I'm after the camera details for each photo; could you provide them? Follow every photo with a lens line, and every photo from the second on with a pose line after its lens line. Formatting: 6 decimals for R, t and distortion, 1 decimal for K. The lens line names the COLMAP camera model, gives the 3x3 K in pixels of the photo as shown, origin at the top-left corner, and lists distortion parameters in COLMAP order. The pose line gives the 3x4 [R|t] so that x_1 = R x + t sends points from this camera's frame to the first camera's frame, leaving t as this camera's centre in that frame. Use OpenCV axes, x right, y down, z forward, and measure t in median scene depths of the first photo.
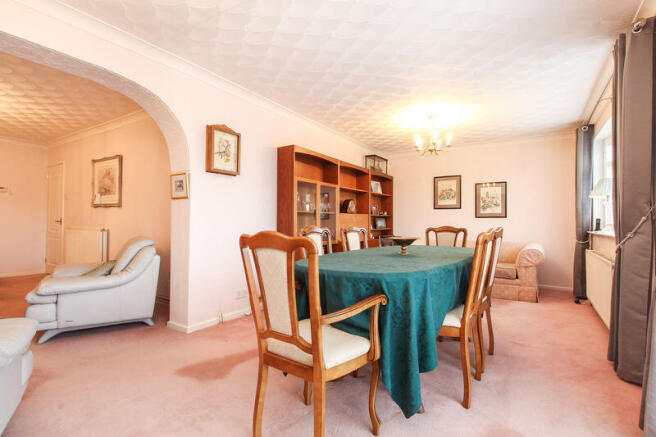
lens RADIAL K [[315.7, 0, 326.8], [0, 315.7, 220.5], [0, 0, 1]] dist [-0.004375, -0.000185]
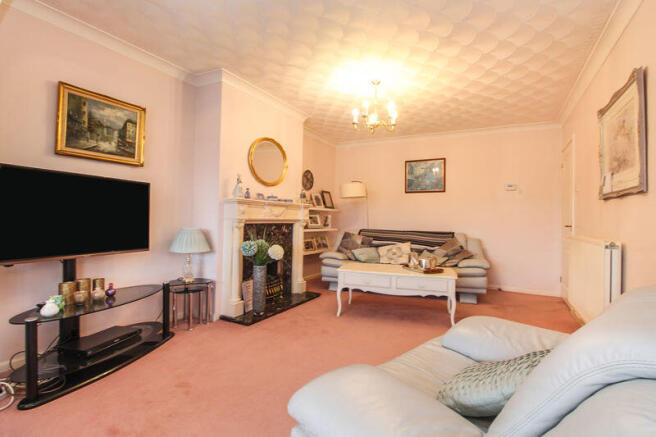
lens RADIAL K [[315.7, 0, 328.5], [0, 315.7, 216.2], [0, 0, 1]] dist [-0.004375, -0.000185]
pose [[0.072497, -0.014666, -0.997261, -0.268598], [-0.014071, 0.999777, -0.015726, -0.000565], [0.997269, 0.015173, 0.072274, 0.544038]]
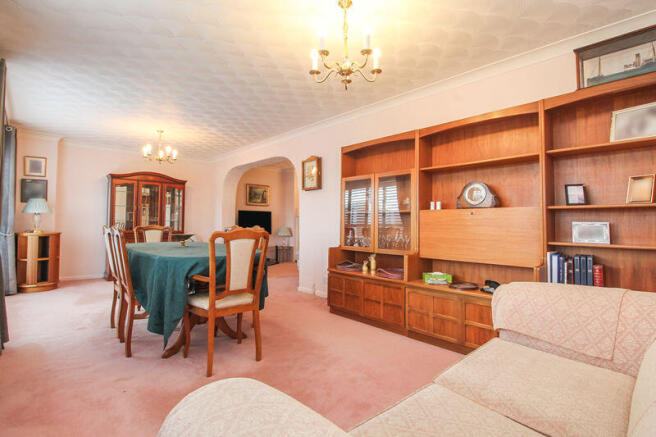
lens RADIAL K [[315.7, 0, 326.5], [0, 315.7, 218.9], [0, 0, 1]] dist [-0.004375, -0.000185]
pose [[-0.225011, -0.023253, -0.974079, 0.699537], [-0.001088, 0.999721, -0.023614, 0.012095], [0.974356, -0.004253, -0.224974, 0.922472]]
